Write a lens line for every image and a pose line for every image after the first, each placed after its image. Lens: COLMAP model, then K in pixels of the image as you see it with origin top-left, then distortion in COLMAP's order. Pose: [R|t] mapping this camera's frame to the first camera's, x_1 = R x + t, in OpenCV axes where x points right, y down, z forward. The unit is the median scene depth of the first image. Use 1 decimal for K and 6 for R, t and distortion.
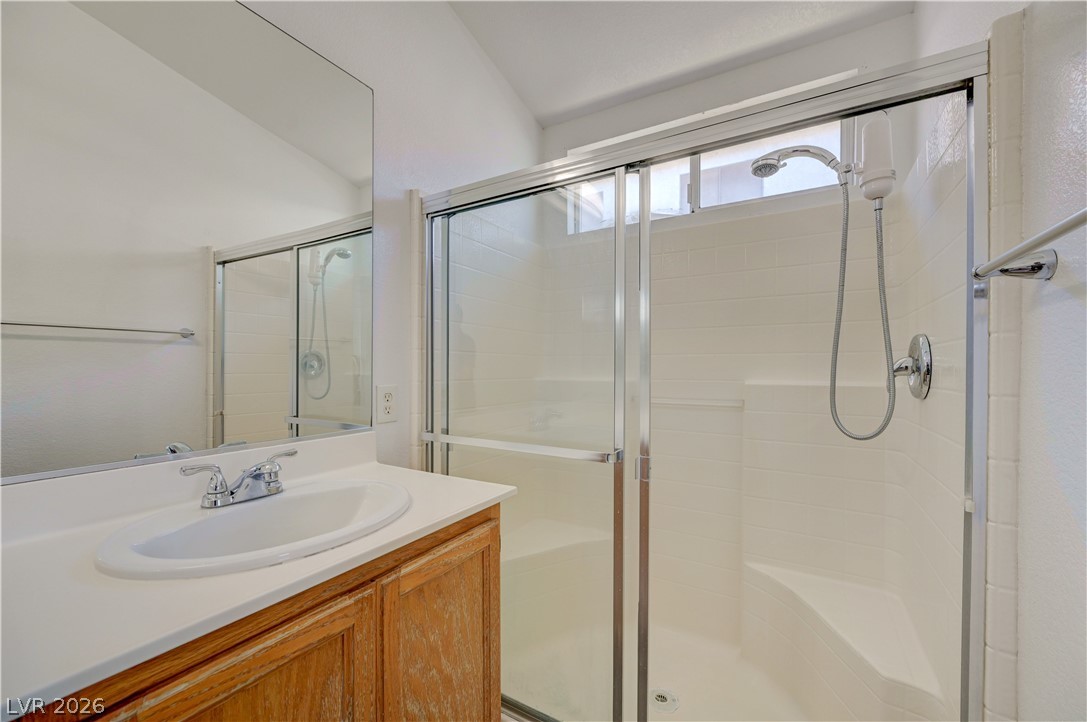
lens RADIAL K [[429.4, 0, 546.3], [0, 429.4, 372.8], [0, 0, 1]] dist [0.000499, 0.000903]
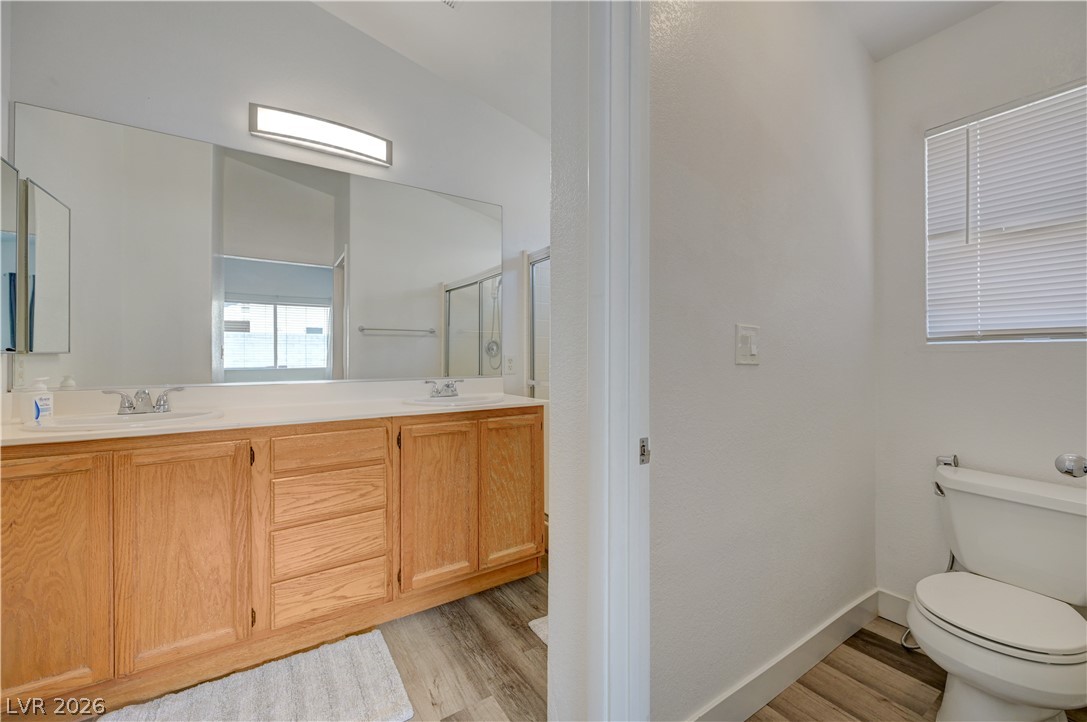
lens RADIAL K [[429.4, 0, 541.9], [0, 429.4, 356.0], [0, 0, 1]] dist [0.000499, 0.000903]
pose [[0.893317, -0.006612, -0.449378, 0.882077], [-0.000616, 0.999873, -0.015935, 0.093497], [0.449427, 0.014511, 0.893199, -0.930428]]
